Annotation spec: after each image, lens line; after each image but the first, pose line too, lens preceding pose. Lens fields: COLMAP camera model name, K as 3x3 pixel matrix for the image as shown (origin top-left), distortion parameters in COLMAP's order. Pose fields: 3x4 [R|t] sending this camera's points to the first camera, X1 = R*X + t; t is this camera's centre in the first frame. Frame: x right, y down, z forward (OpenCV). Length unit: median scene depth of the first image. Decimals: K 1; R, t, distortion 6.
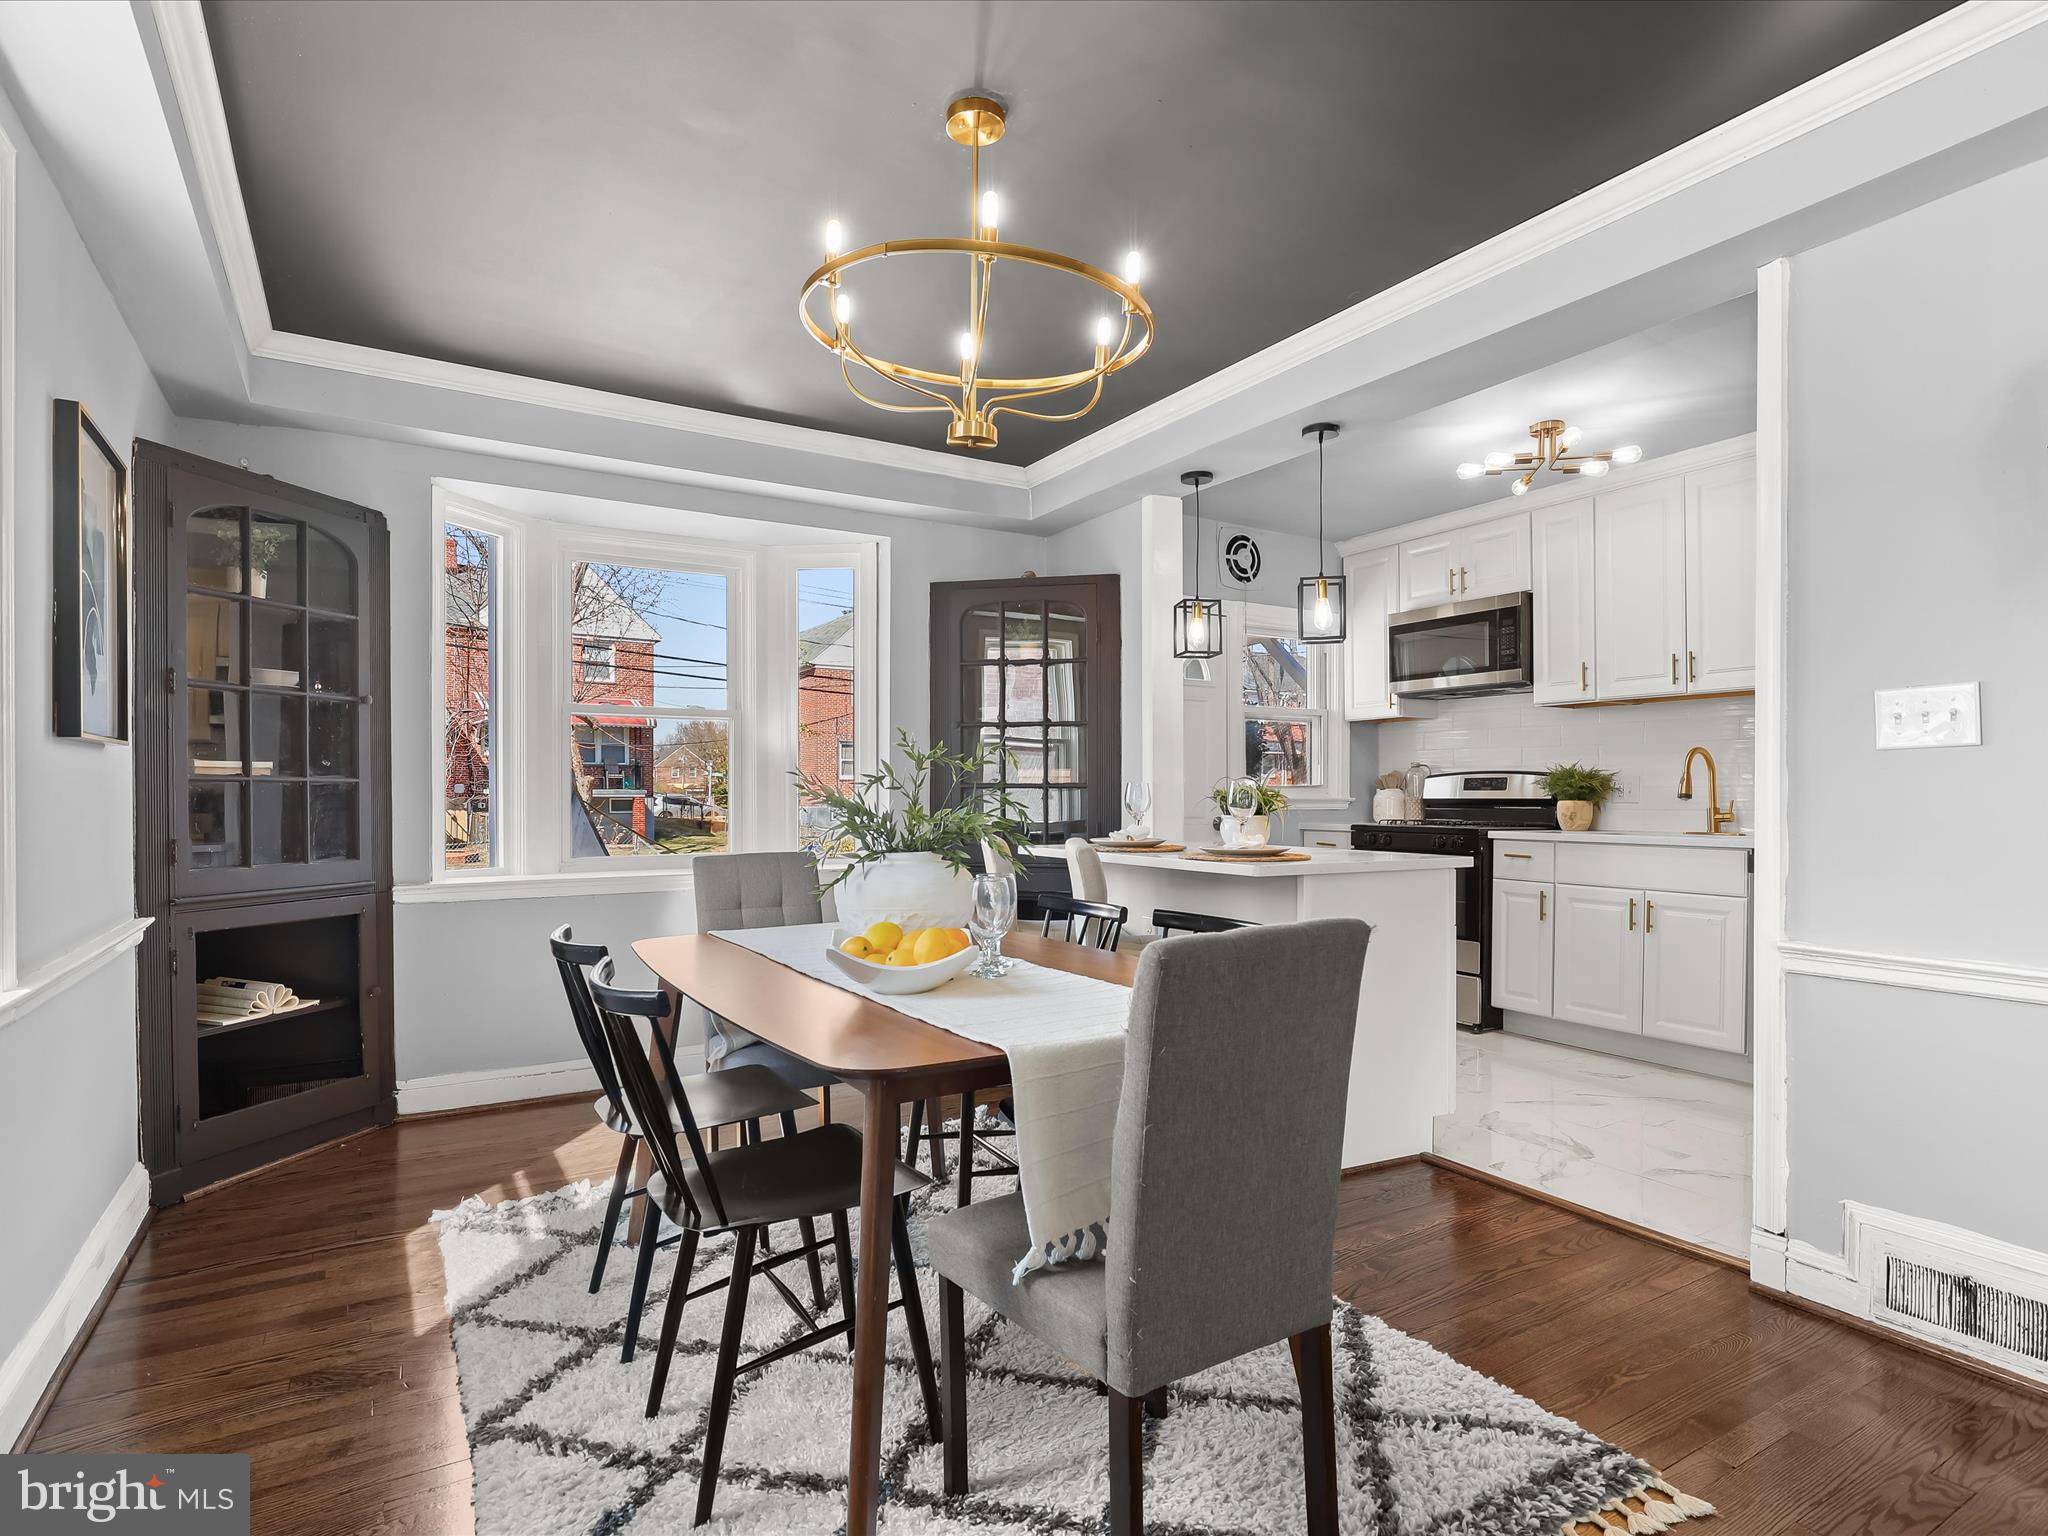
lens RADIAL K [[1060.8, 0, 1033.4], [0, 1060.8, 792.7], [0, 0, 1]] dist [-0.015230, 0.001408]
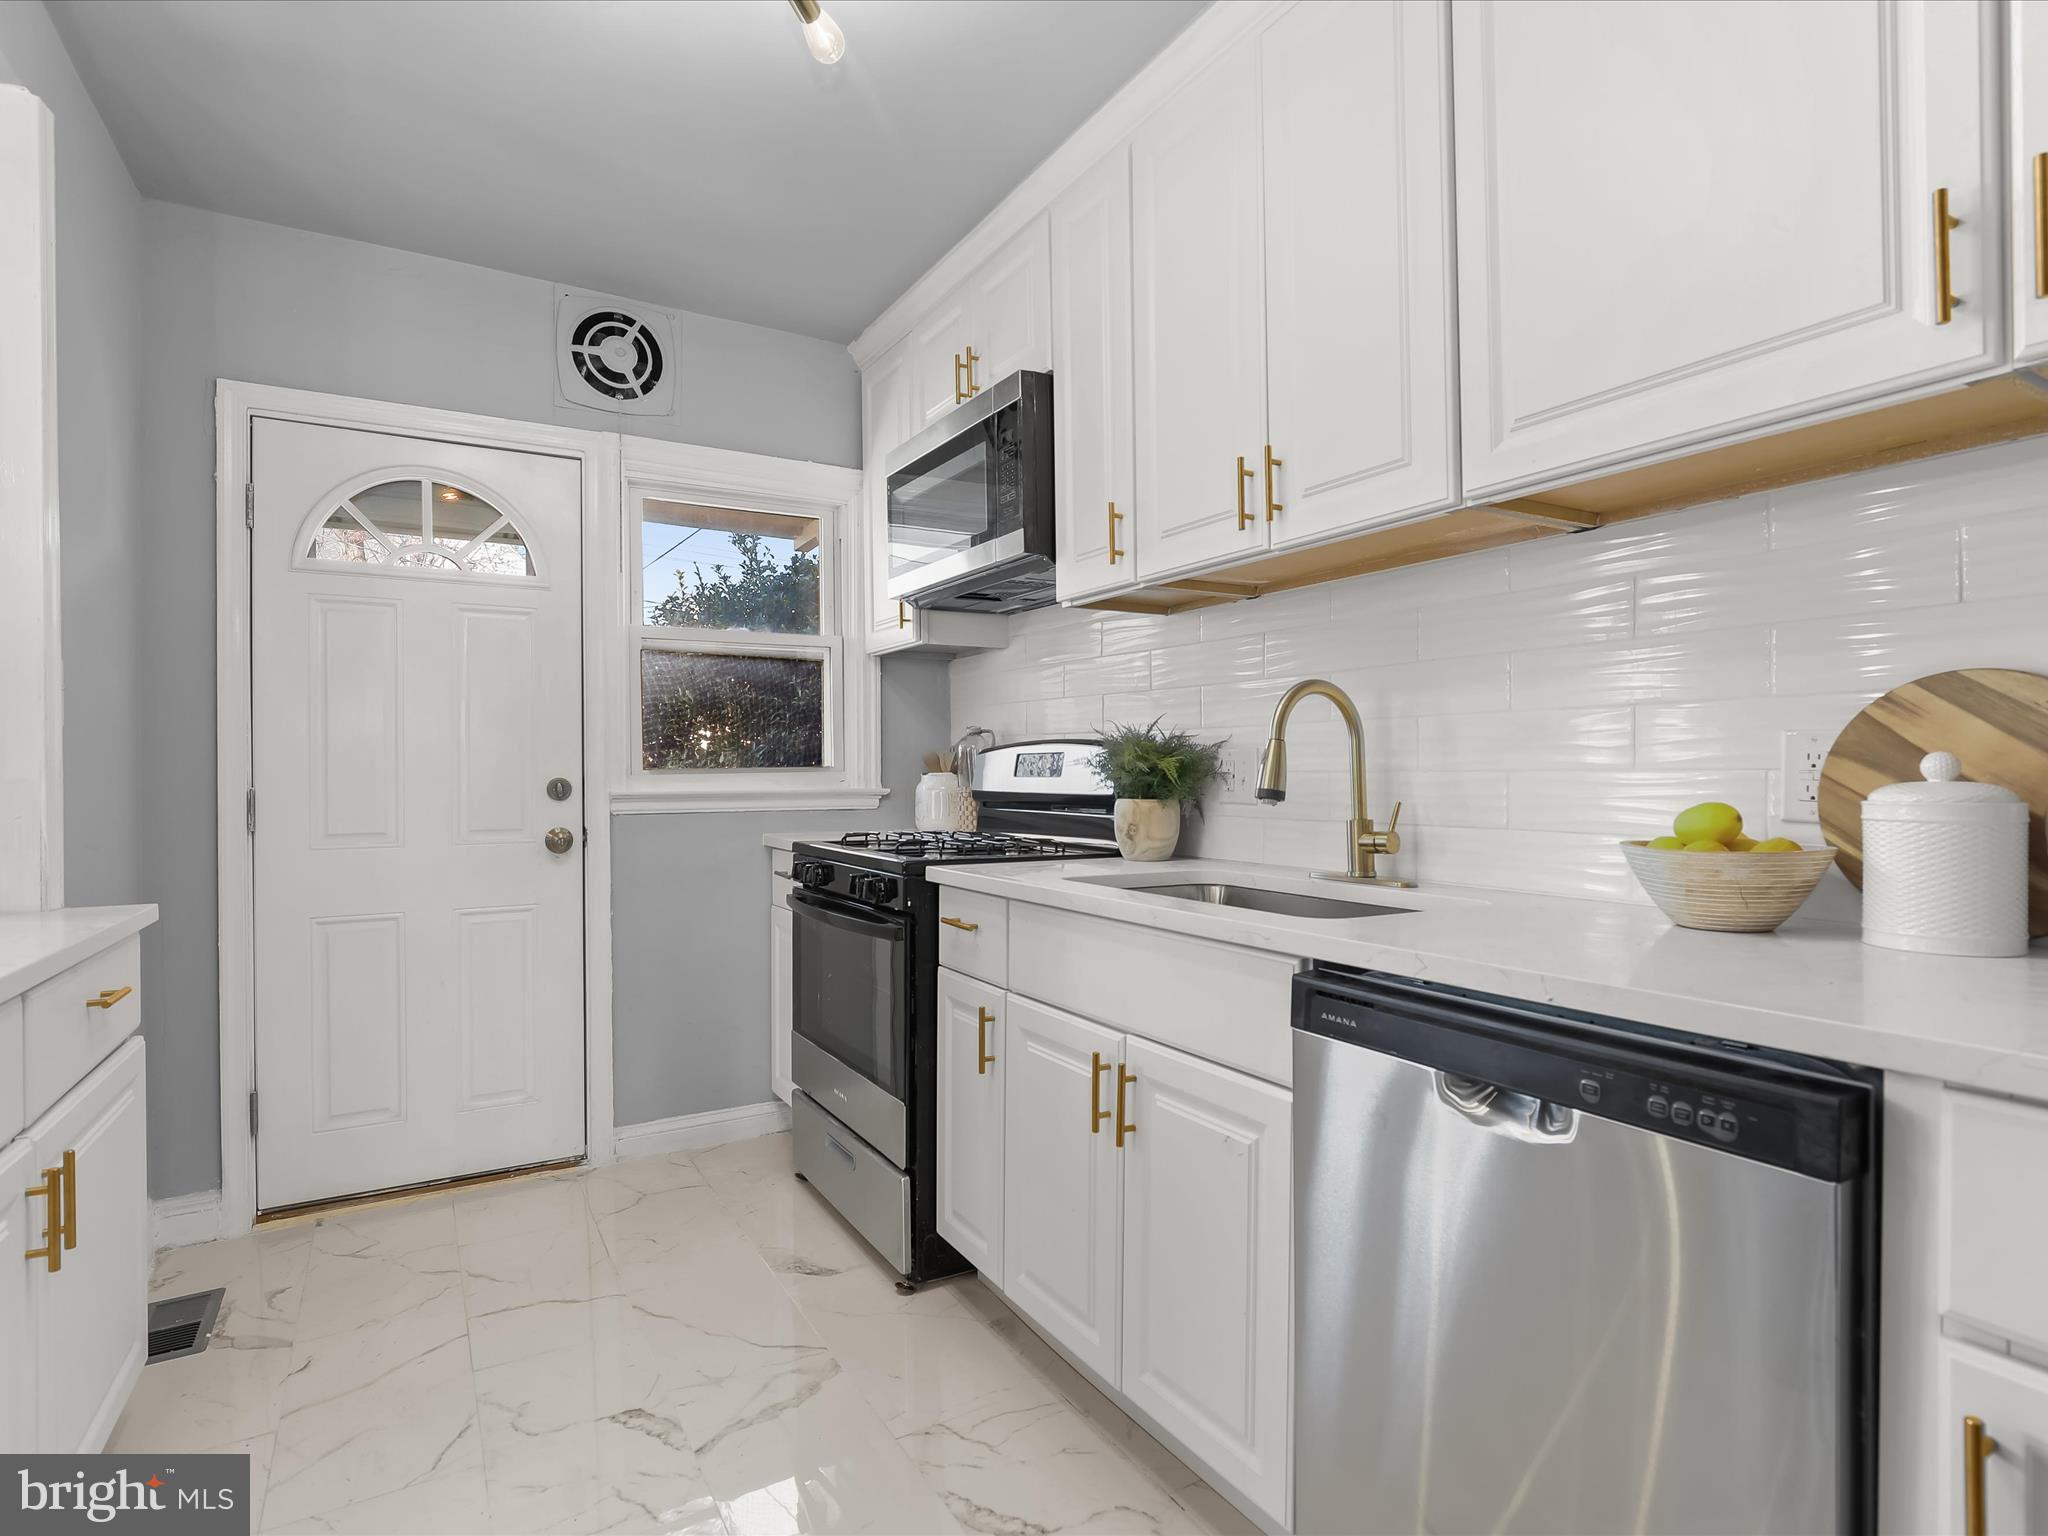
lens RADIAL K [[1063.3, 0, 1035.8], [0, 1063.3, 769.9], [0, 0, 1]] dist [-0.013208, 0.000051]
pose [[0.999983, -0.004885, -0.003094, 0.465388], [0.004884, 0.999988, -0.000141, -0.006198], [0.003095, 0.000126, 0.999995, 0.508795]]
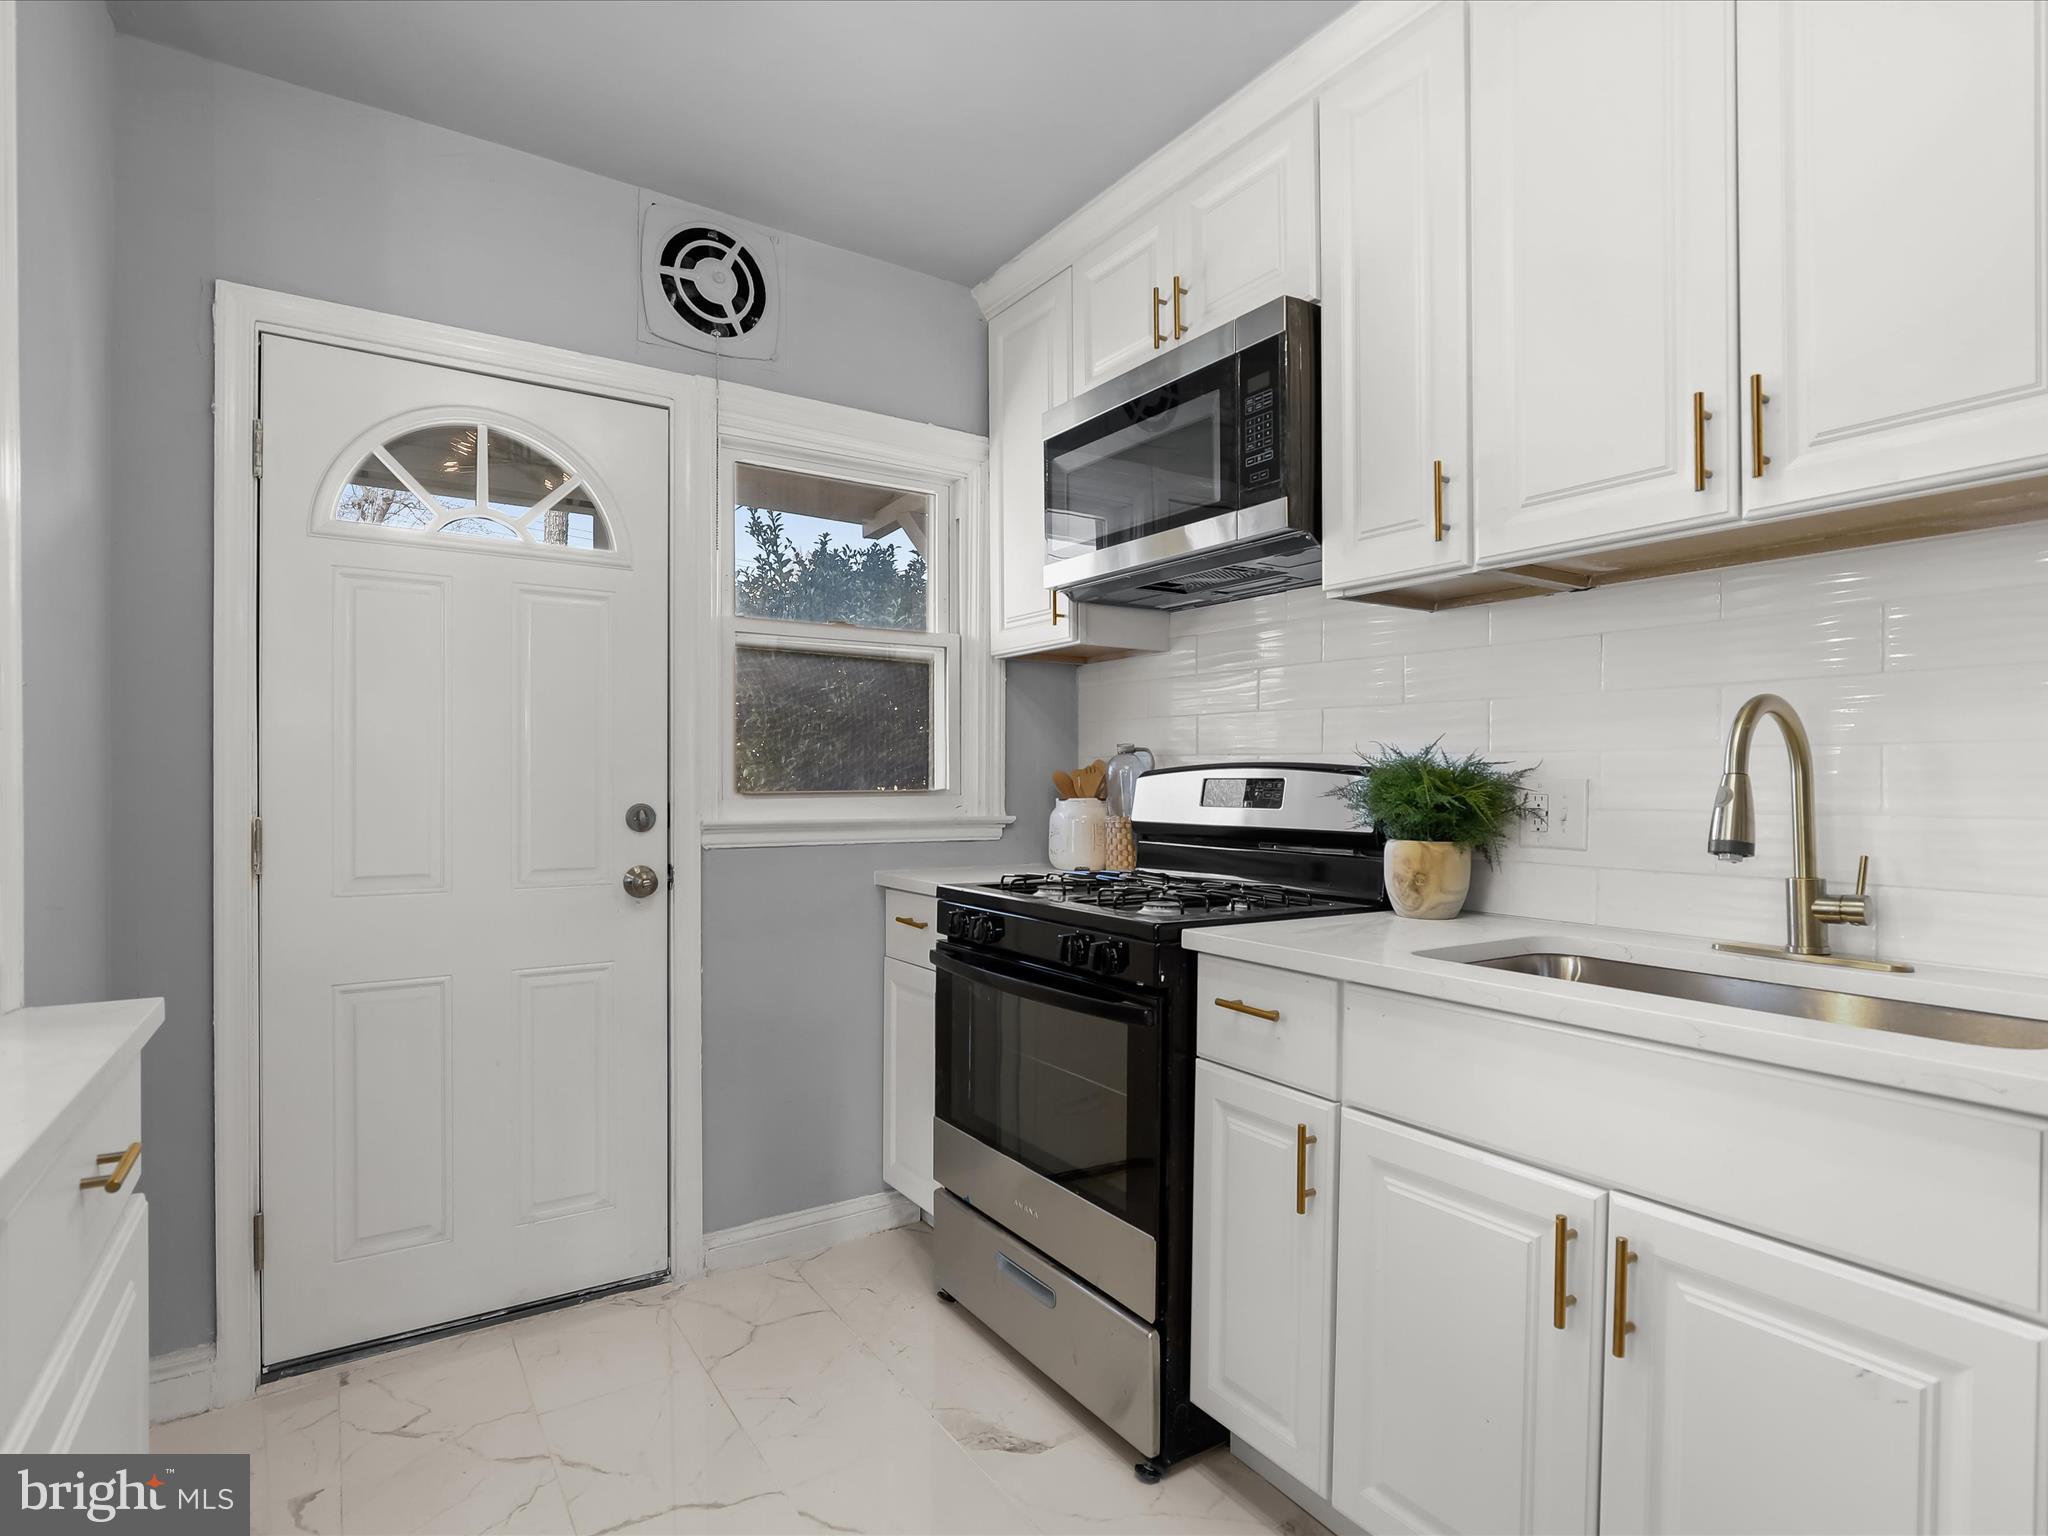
lens RADIAL K [[1067.1, 0, 1037.7], [0, 1067.1, 783.0], [0, 0, 1]] dist [-0.014603, 0.002410]
pose [[0.998822, 0.002991, 0.048429, 0.350704], [-0.003138, 0.999991, 0.002960, -0.014554], [-0.048420, -0.003109, 0.998822, 0.615293]]
